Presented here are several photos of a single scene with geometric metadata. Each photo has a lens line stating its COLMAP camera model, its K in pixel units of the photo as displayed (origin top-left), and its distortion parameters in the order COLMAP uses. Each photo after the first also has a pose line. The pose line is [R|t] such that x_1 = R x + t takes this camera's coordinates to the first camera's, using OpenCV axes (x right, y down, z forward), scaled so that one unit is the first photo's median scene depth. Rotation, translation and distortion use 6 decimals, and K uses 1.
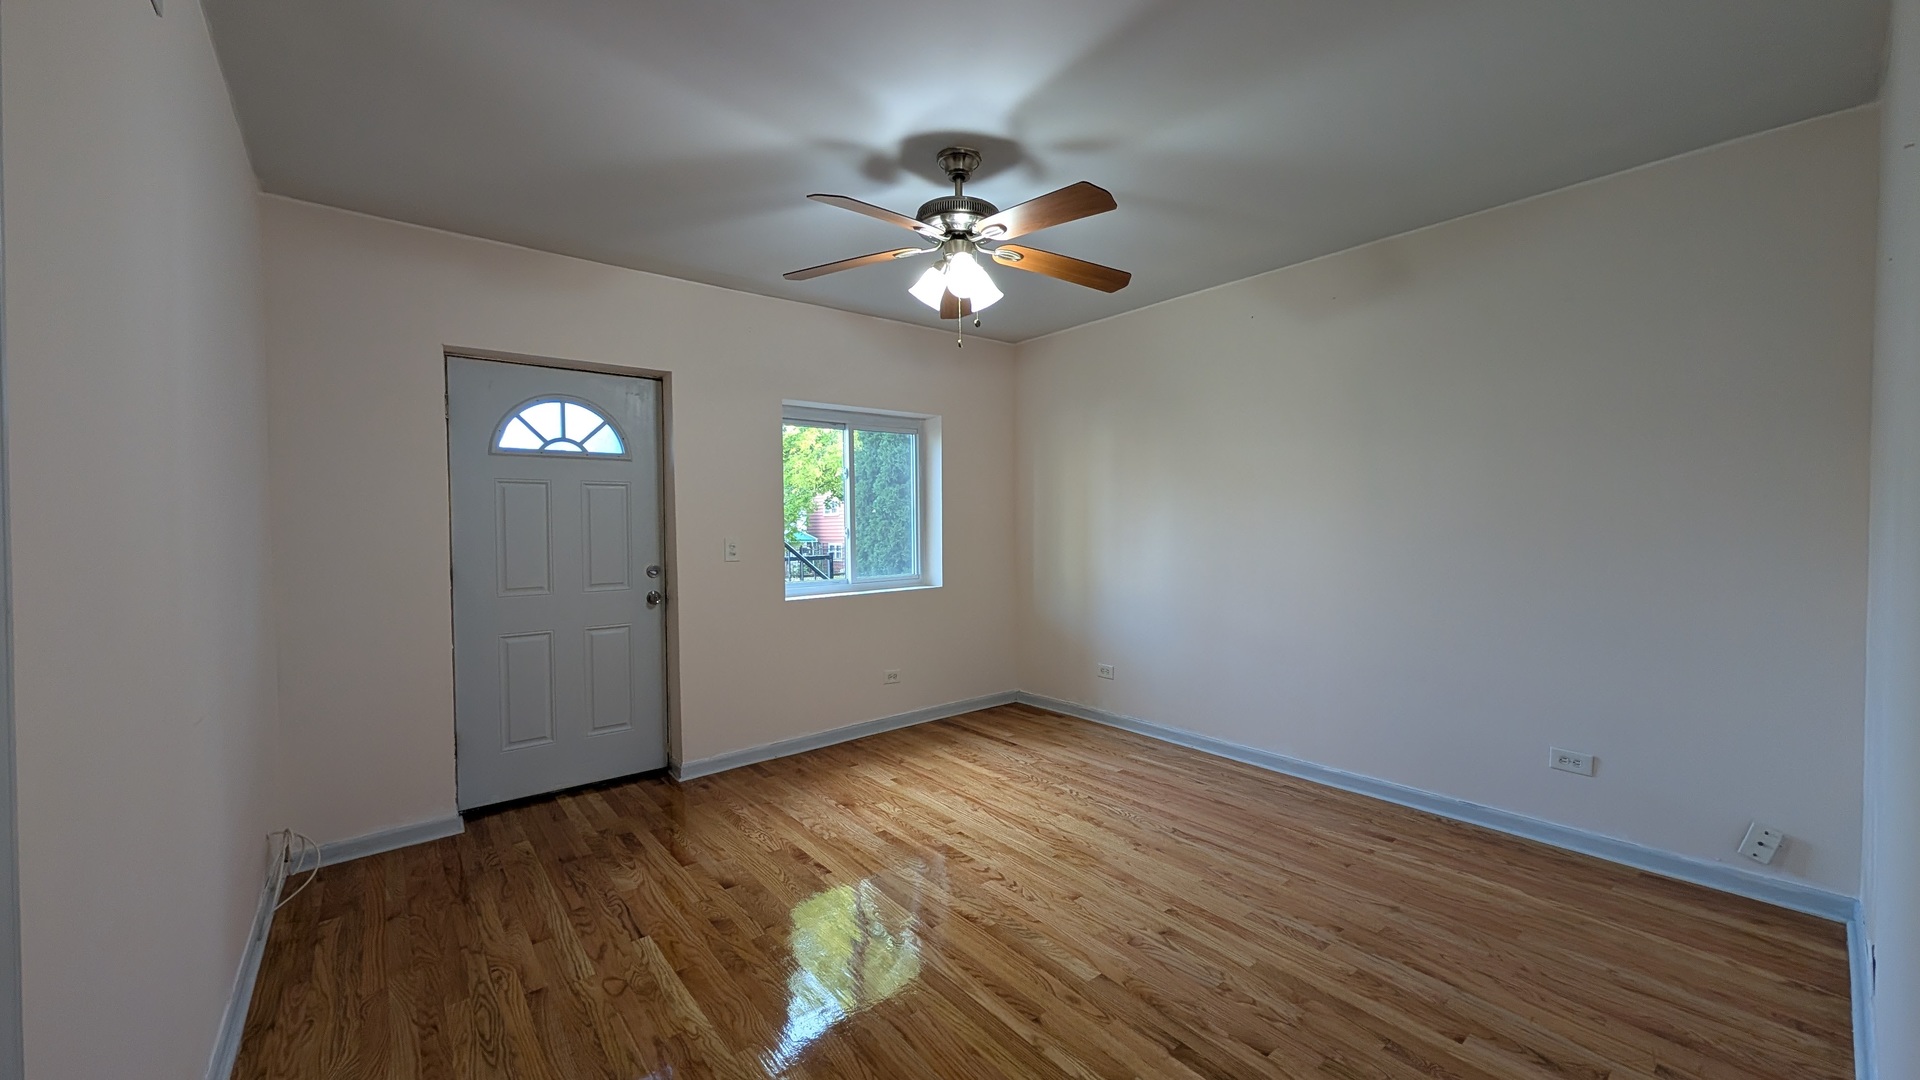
lens RADIAL K [[722.7, 0, 961.3], [0, 722.7, 536.5], [0, 0, 1]] dist [0.000445, 0.000189]
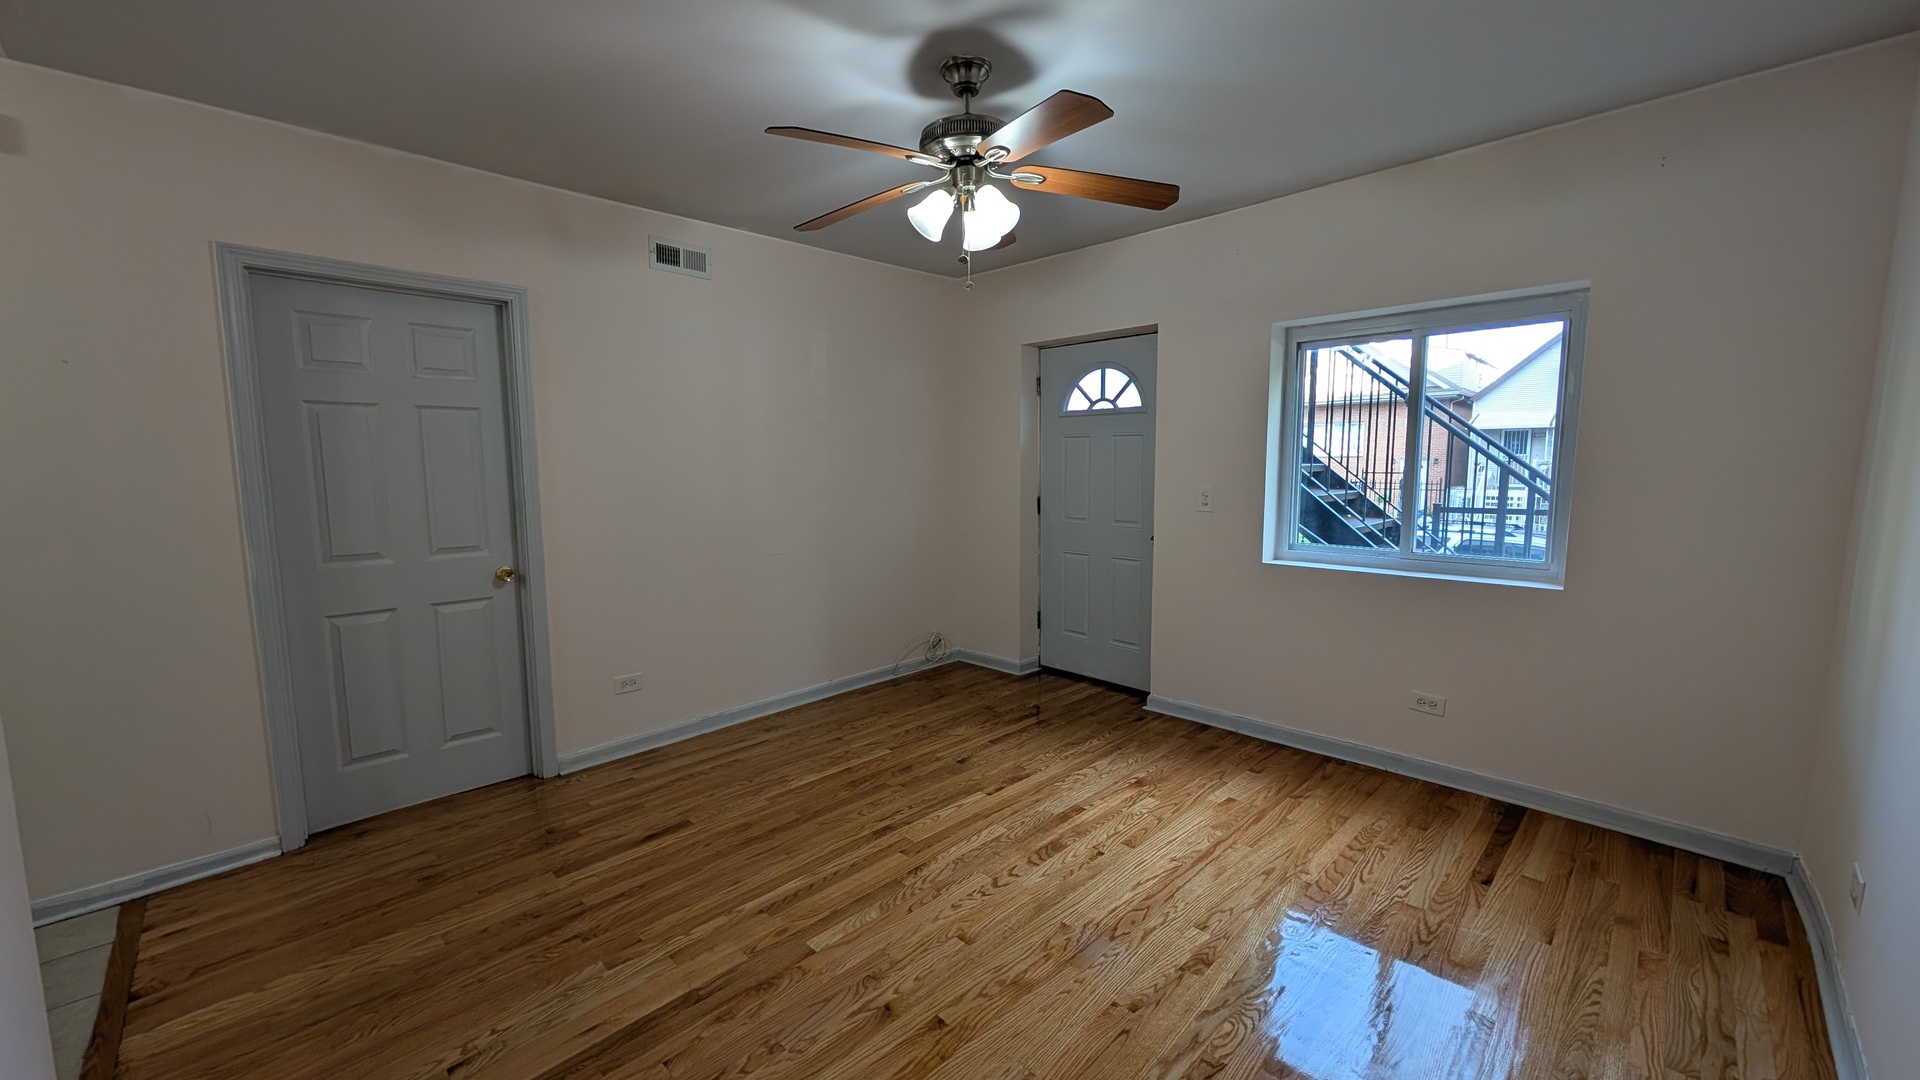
lens RADIAL K [[722.7, 0, 961.3], [0, 722.7, 536.5], [0, 0, 1]] dist [0.000445, 0.000189]
pose [[0.097528, 0.119159, -0.988074, 0.693707], [-0.010819, 0.992875, 0.118670, -0.049600], [0.995174, -0.000884, 0.098122, 0.679135]]
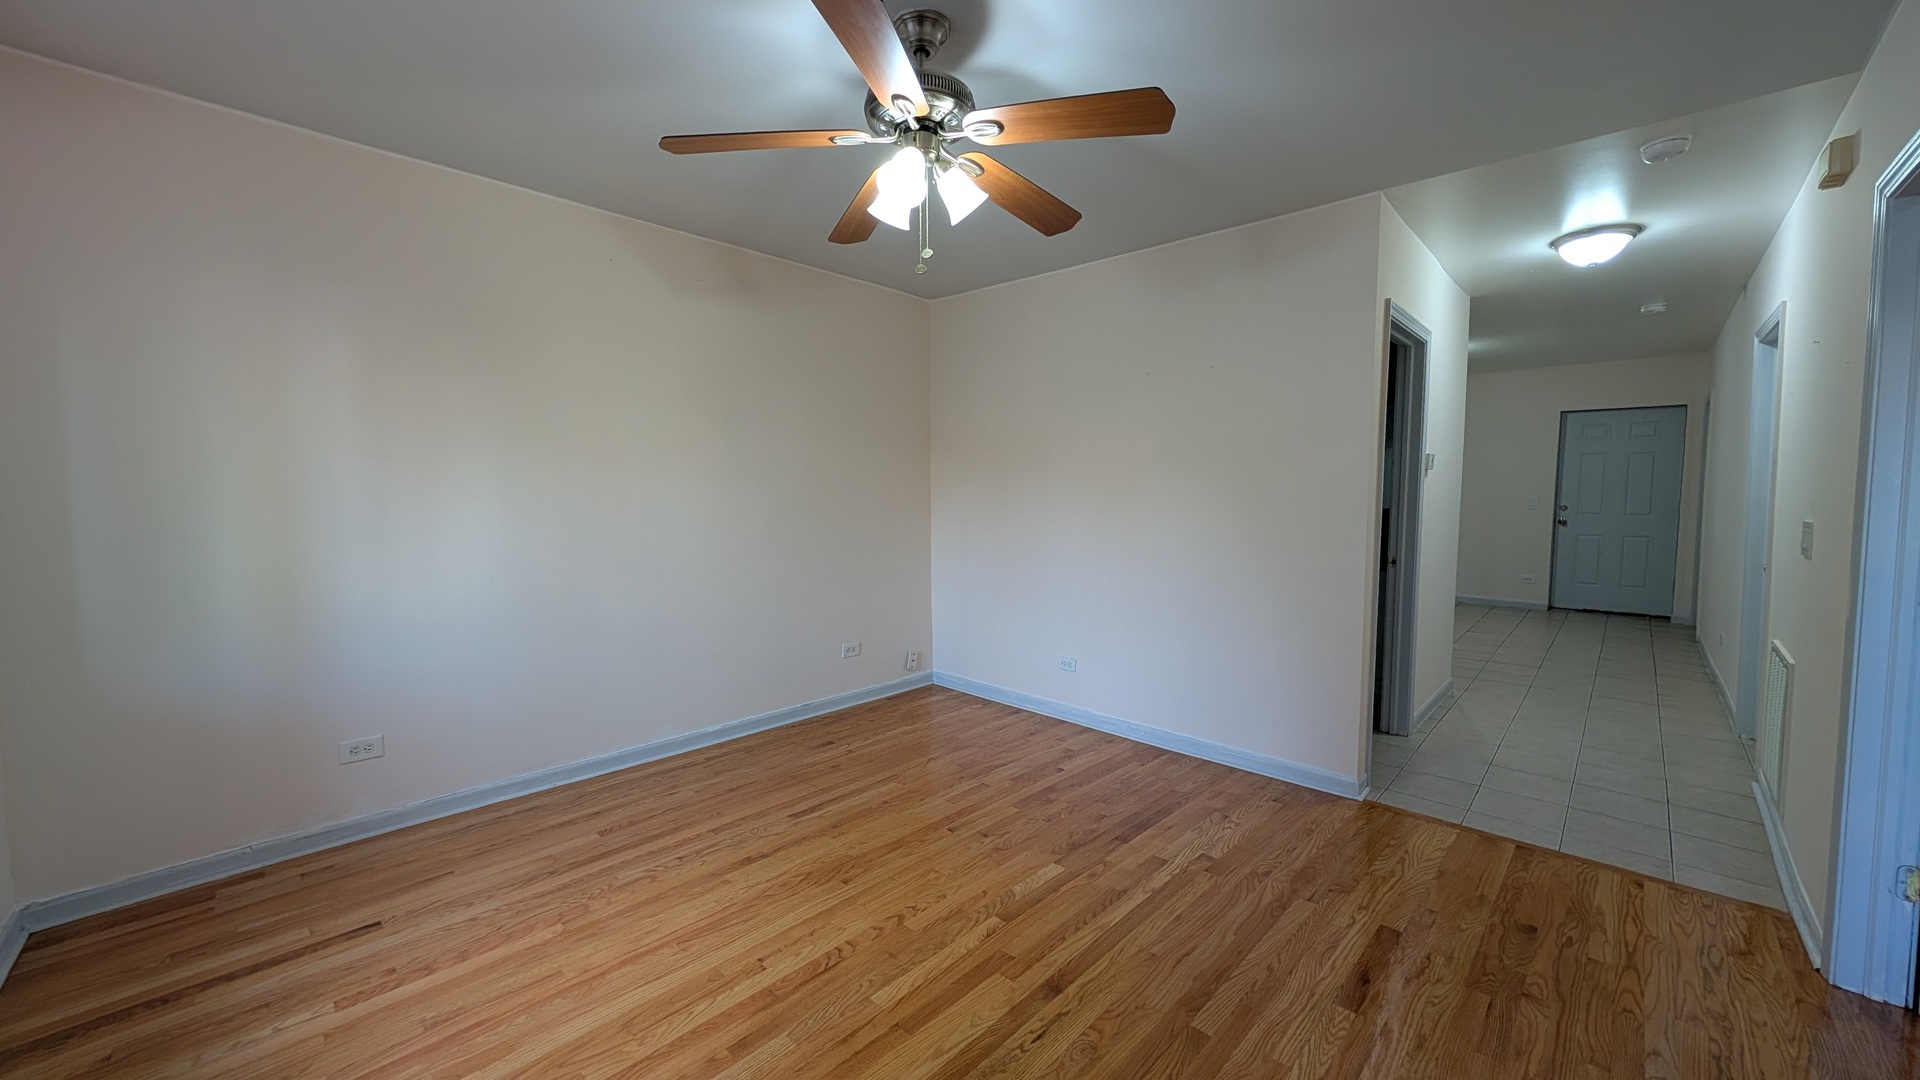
lens RADIAL K [[722.7, 0, 961.3], [0, 722.7, 536.5], [0, 0, 1]] dist [0.000445, 0.000189]
pose [[-0.133016, -0.055510, 0.989558, -0.603686], [0.018211, 0.998125, 0.058439, -0.017486], [-0.990947, 0.025794, -0.131756, 0.804054]]
